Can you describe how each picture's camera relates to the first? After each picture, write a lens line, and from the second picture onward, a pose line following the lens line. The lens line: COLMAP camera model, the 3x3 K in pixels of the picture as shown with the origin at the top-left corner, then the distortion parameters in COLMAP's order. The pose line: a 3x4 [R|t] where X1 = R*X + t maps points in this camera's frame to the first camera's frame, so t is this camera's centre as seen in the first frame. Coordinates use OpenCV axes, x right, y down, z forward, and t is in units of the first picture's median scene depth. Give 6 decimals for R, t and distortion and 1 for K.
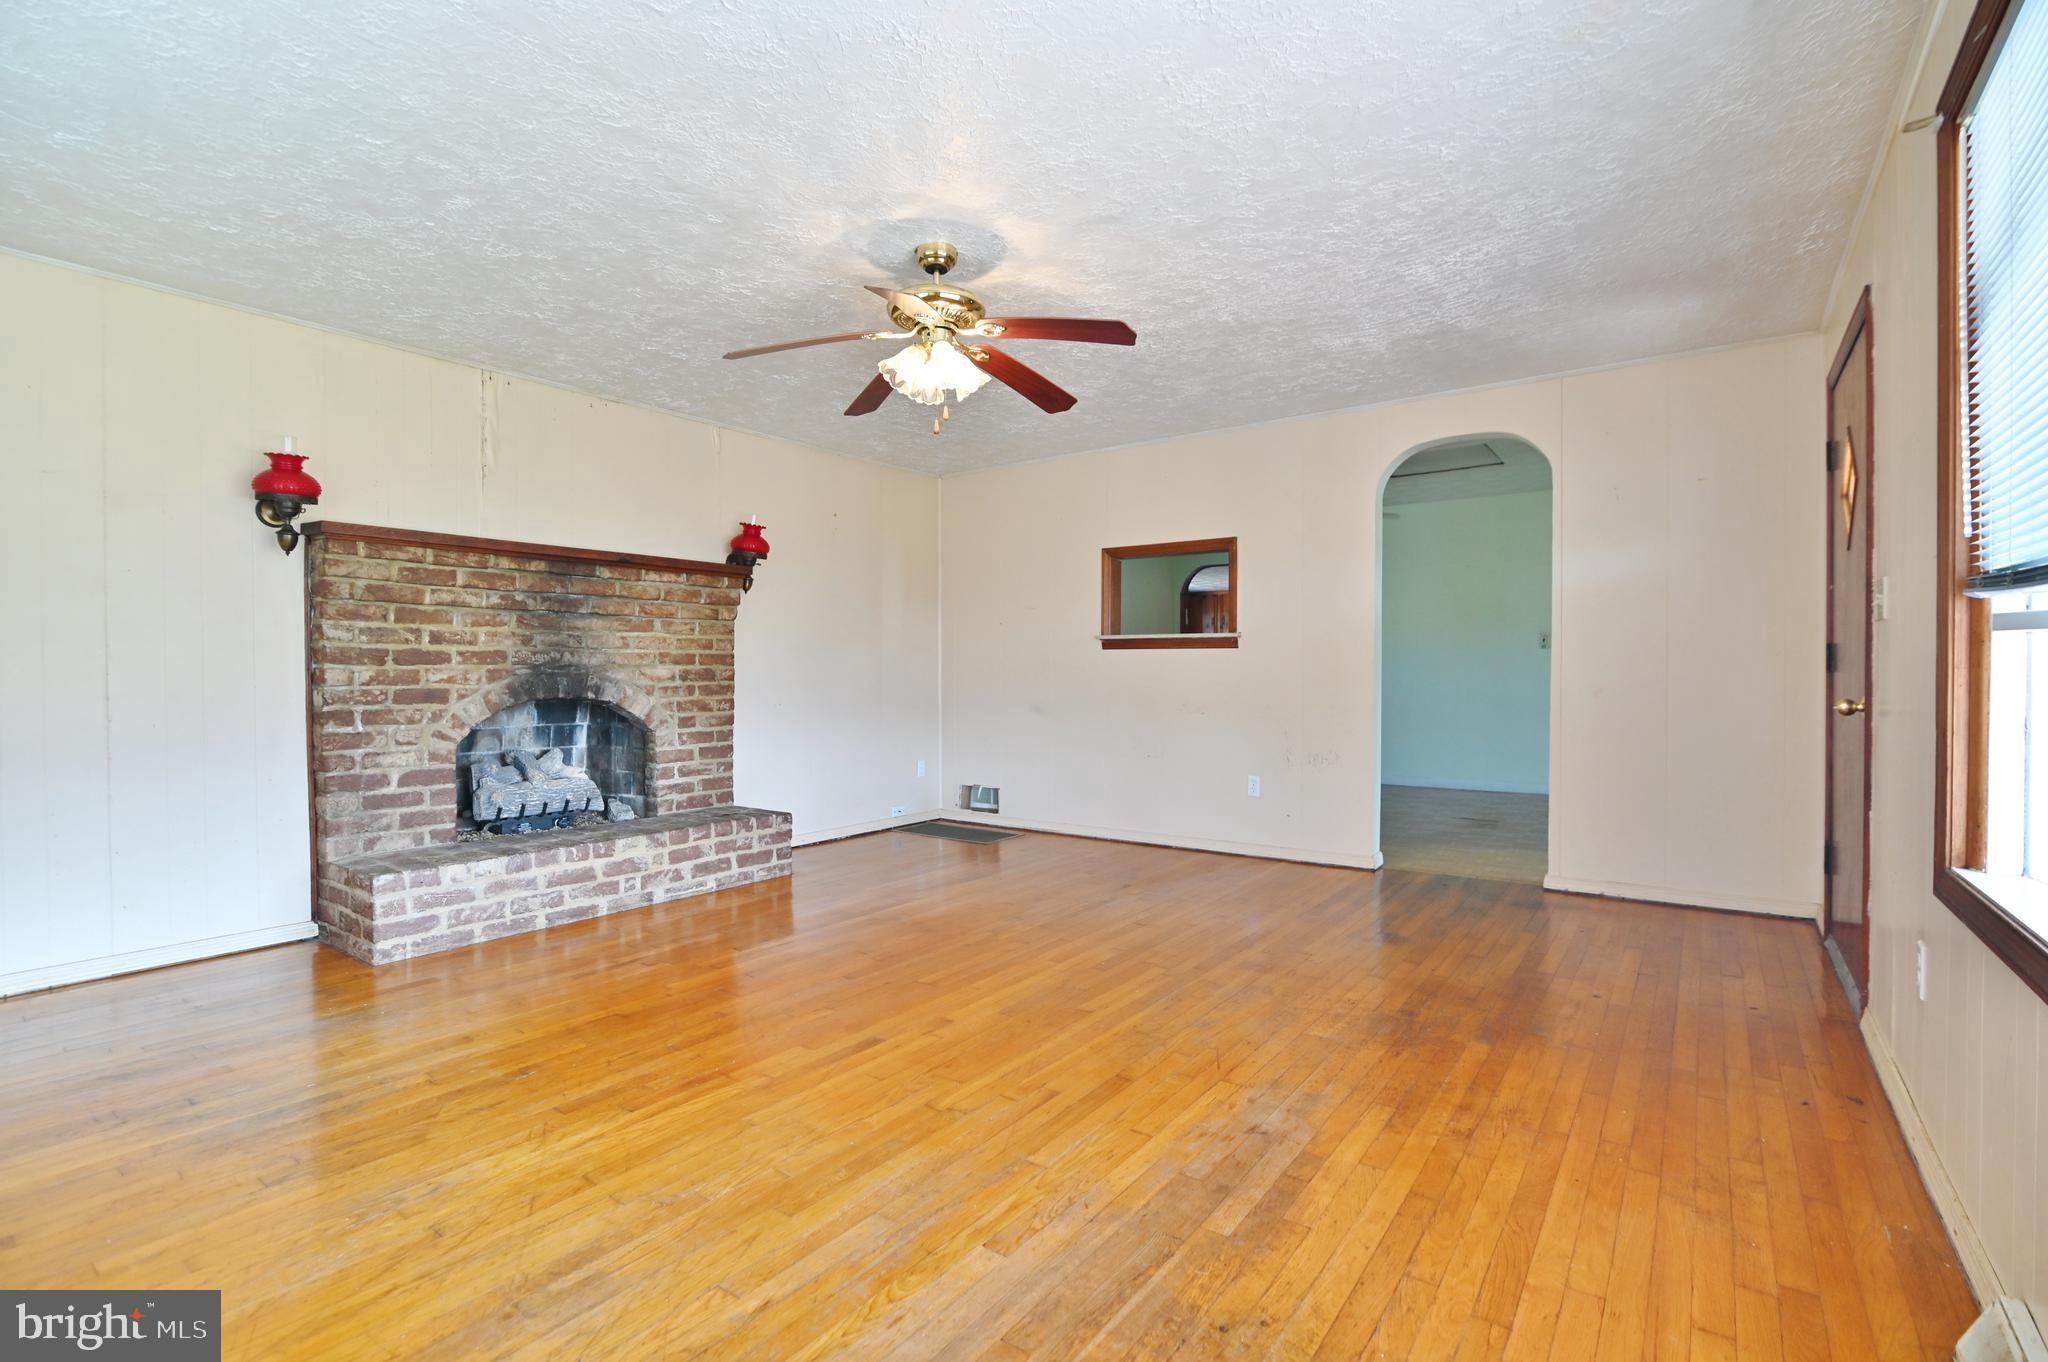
lens RADIAL K [[935.7, 0, 1025.5], [0, 935.7, 680.5], [0, 0, 1]] dist [-0.007505, 0.000518]
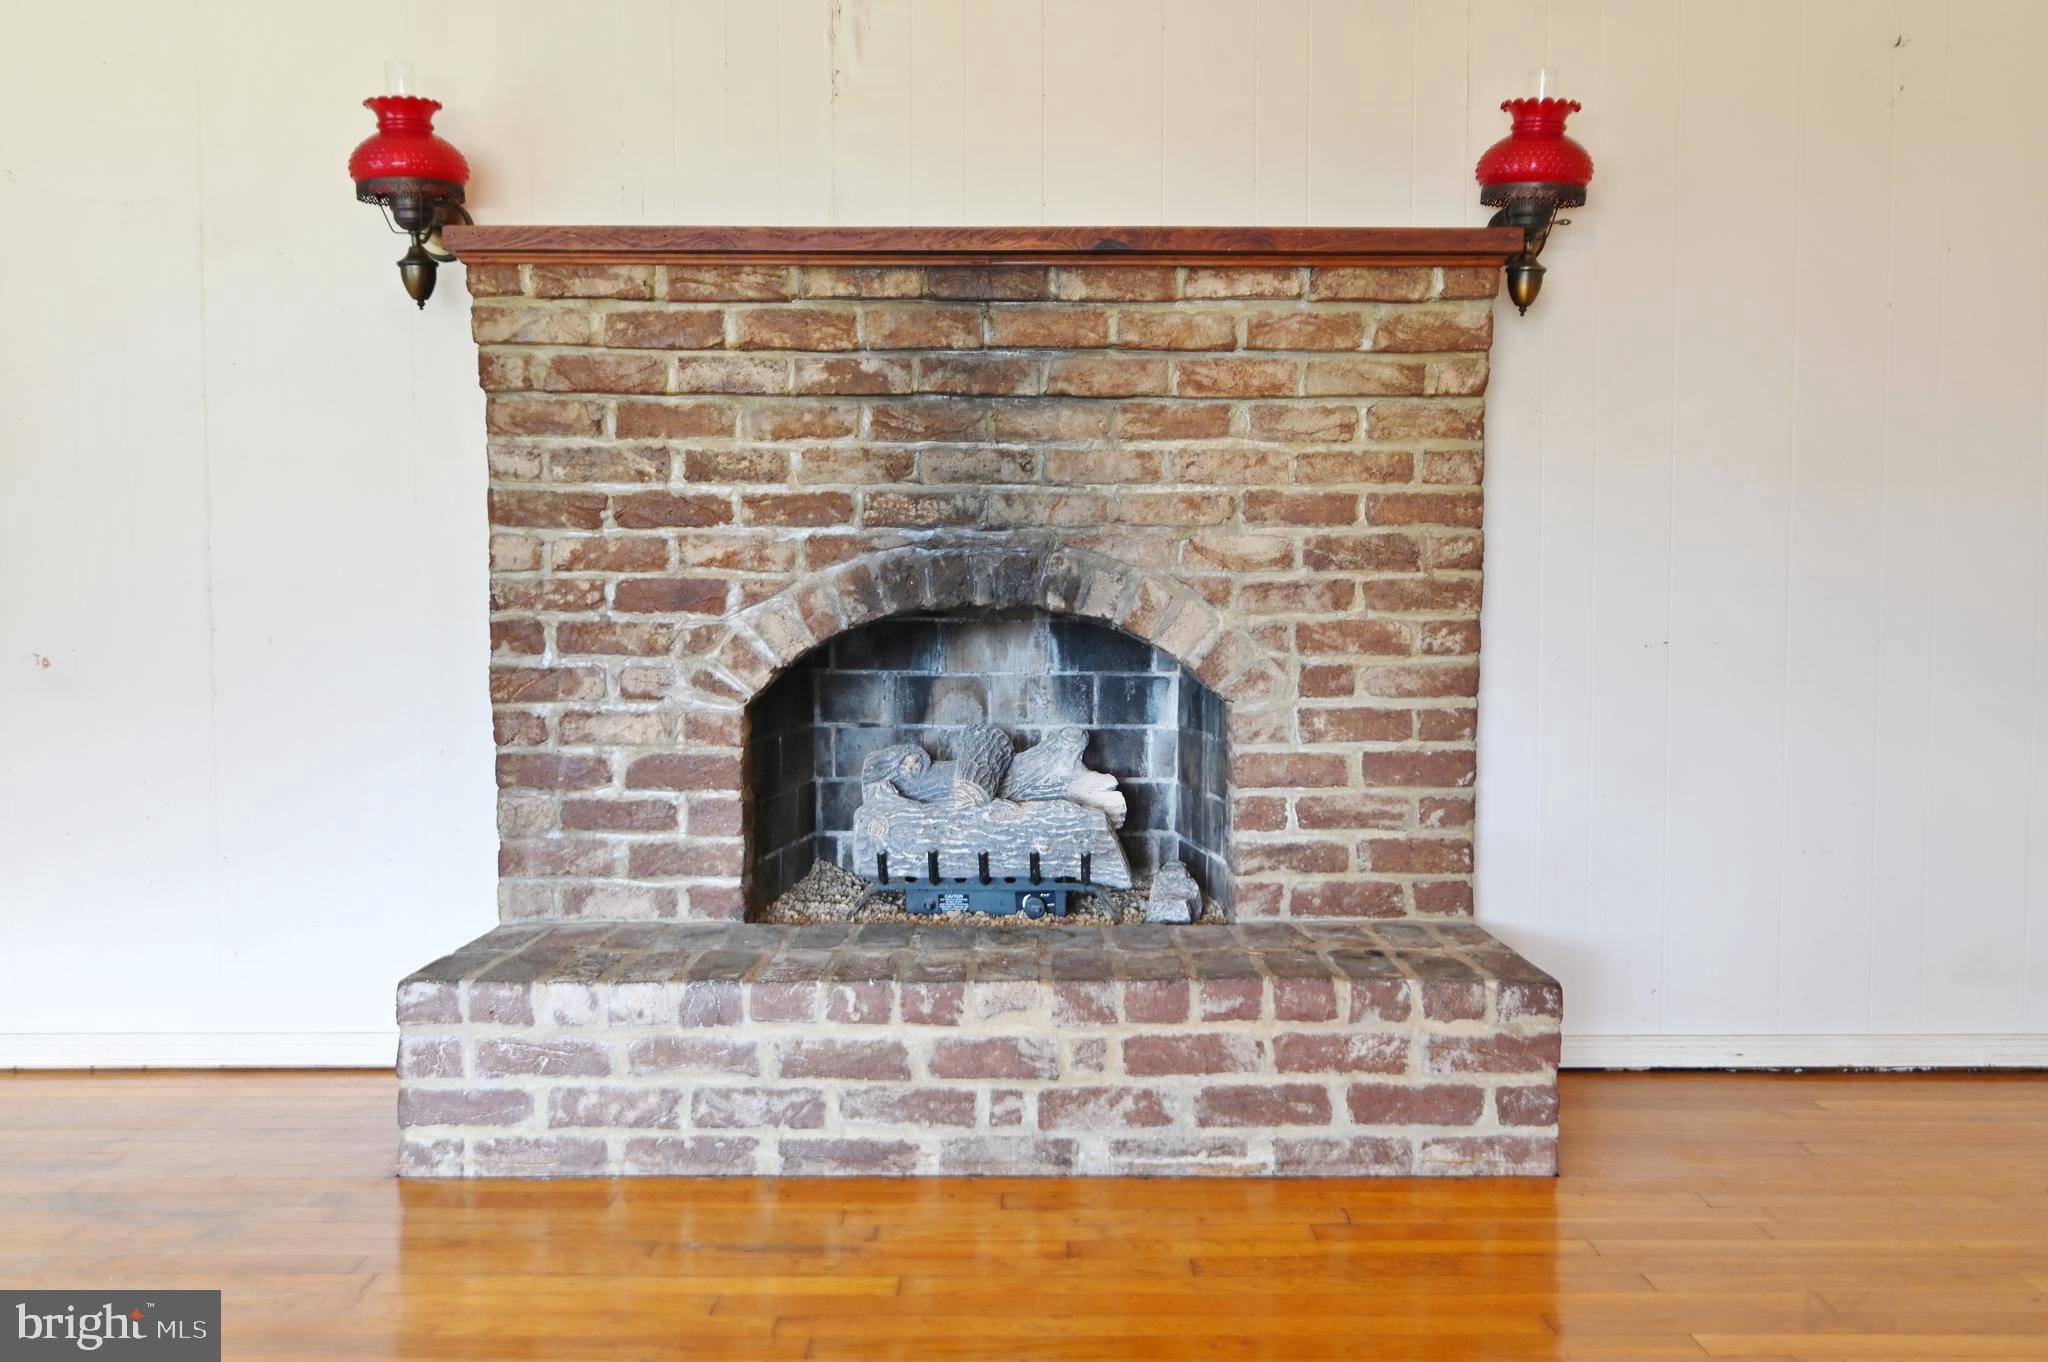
lens RADIAL K [[1557.1, 0, 1022.5], [0, 1557.1, 670.9], [0, 0, 1]] dist [0.006030, 0.003381]
pose [[0.593236, 0.037635, -0.804148, 0.070886], [-0.009035, 0.999155, 0.040096, 0.020538], [0.804978, -0.016521, 0.593075, 0.648730]]
